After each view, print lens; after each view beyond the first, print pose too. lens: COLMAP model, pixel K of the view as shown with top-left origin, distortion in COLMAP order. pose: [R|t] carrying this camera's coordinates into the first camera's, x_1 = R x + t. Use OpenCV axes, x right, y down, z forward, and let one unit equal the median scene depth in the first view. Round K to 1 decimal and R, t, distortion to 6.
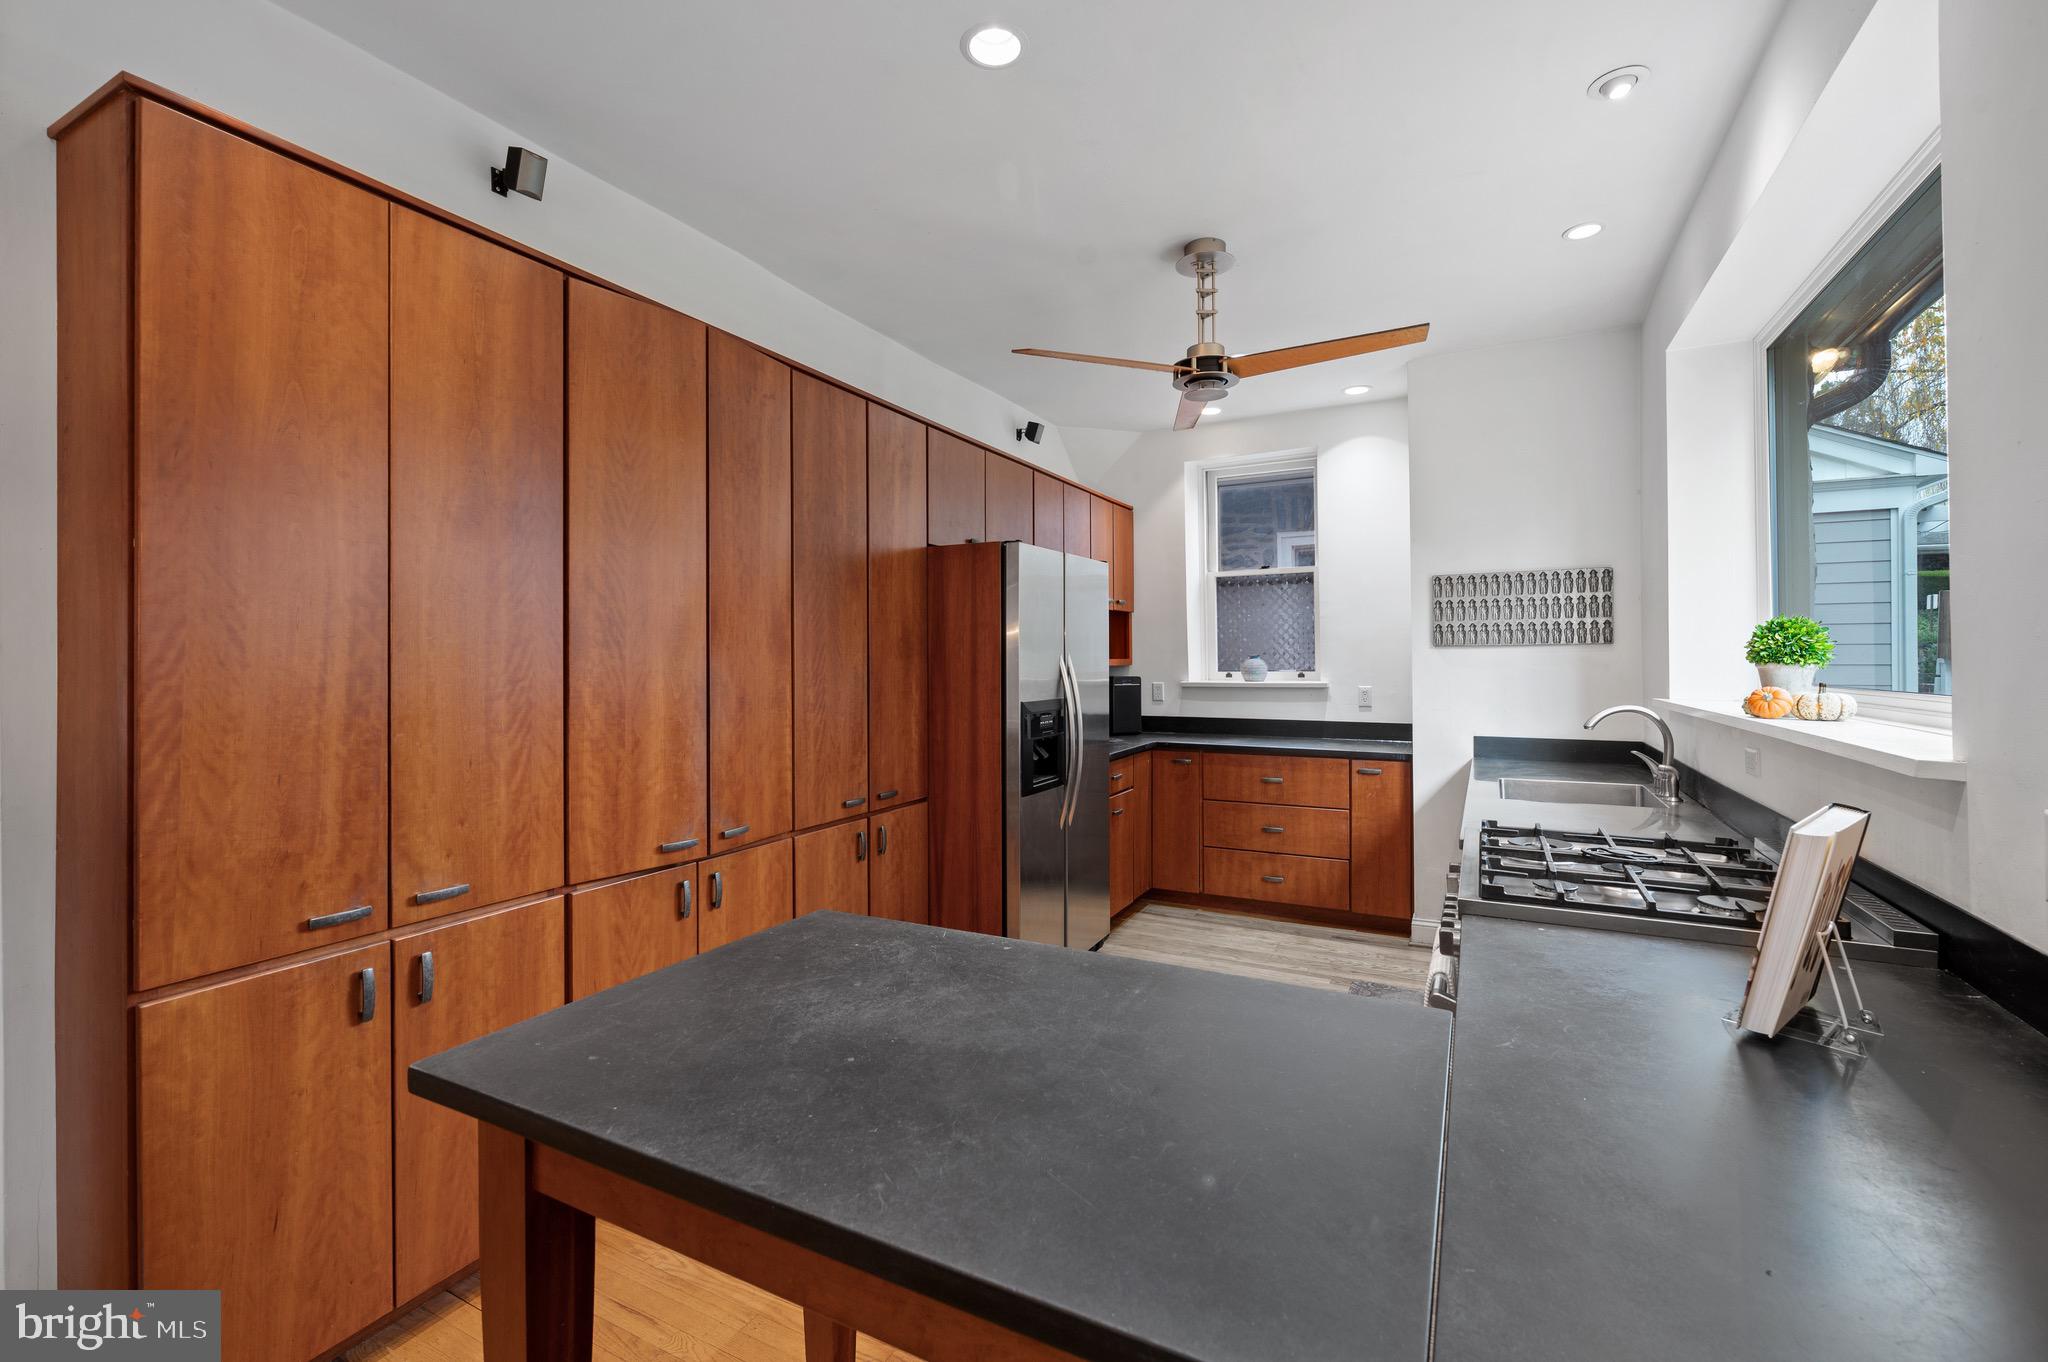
lens RADIAL K [[866.0, 0, 1029.5], [0, 866.0, 666.6], [0, 0, 1]] dist [0.000577, 0.000377]
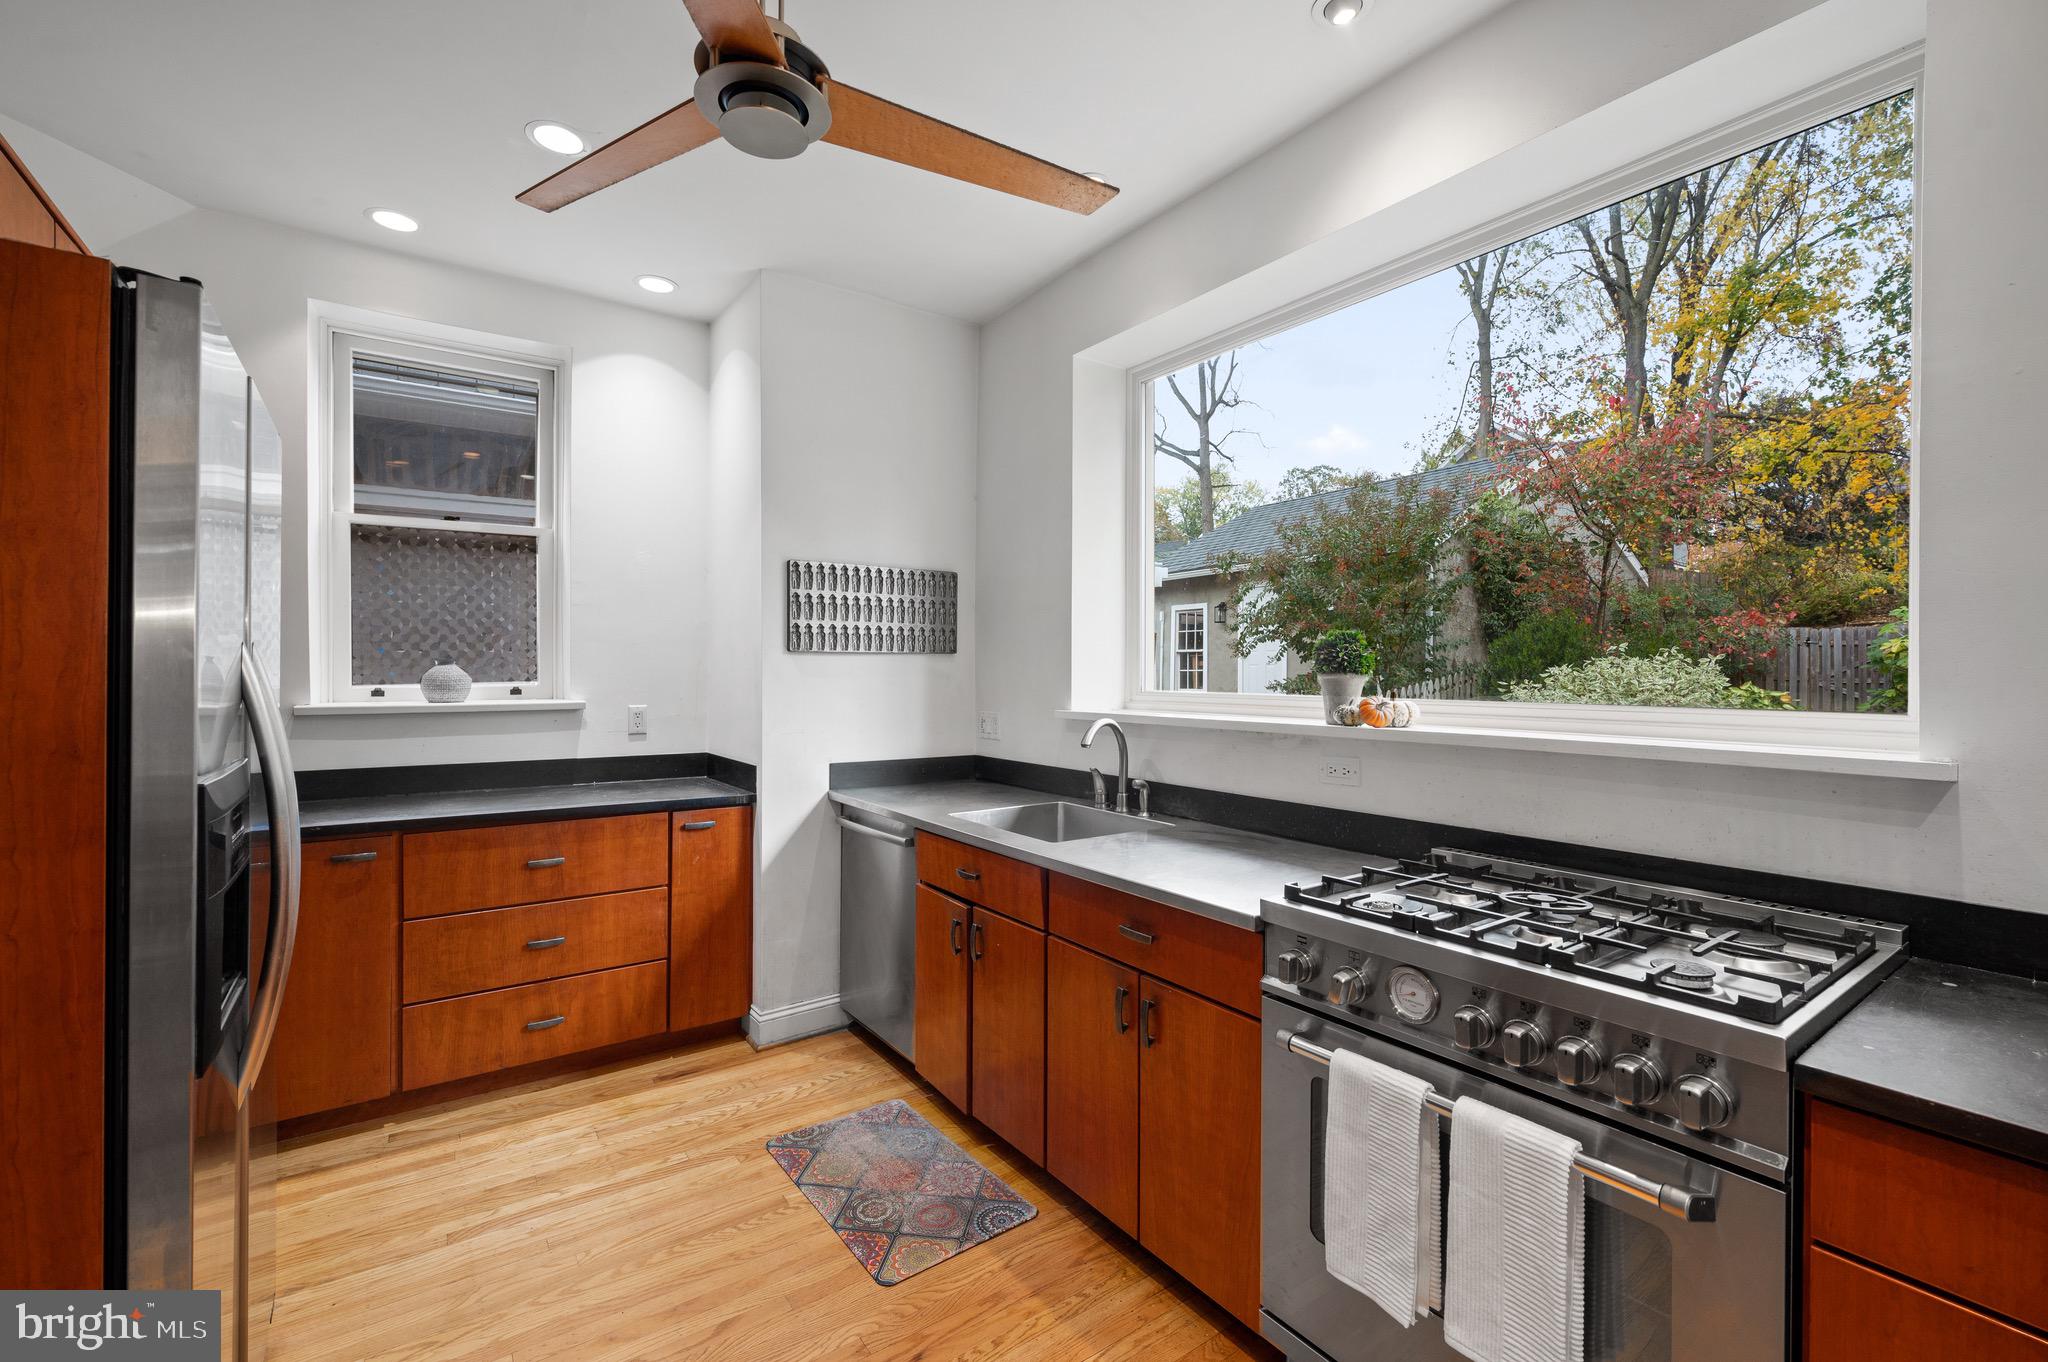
lens RADIAL K [[866.0, 0, 1018.7], [0, 866.0, 674.1], [0, 0, 1]] dist [0.000577, 0.000377]
pose [[0.461112, 0.001616, 0.887340, -0.113550], [-0.000150, 0.999998, -0.001743, -0.002170], [-0.887342, 0.000670, 0.461112, 0.425178]]
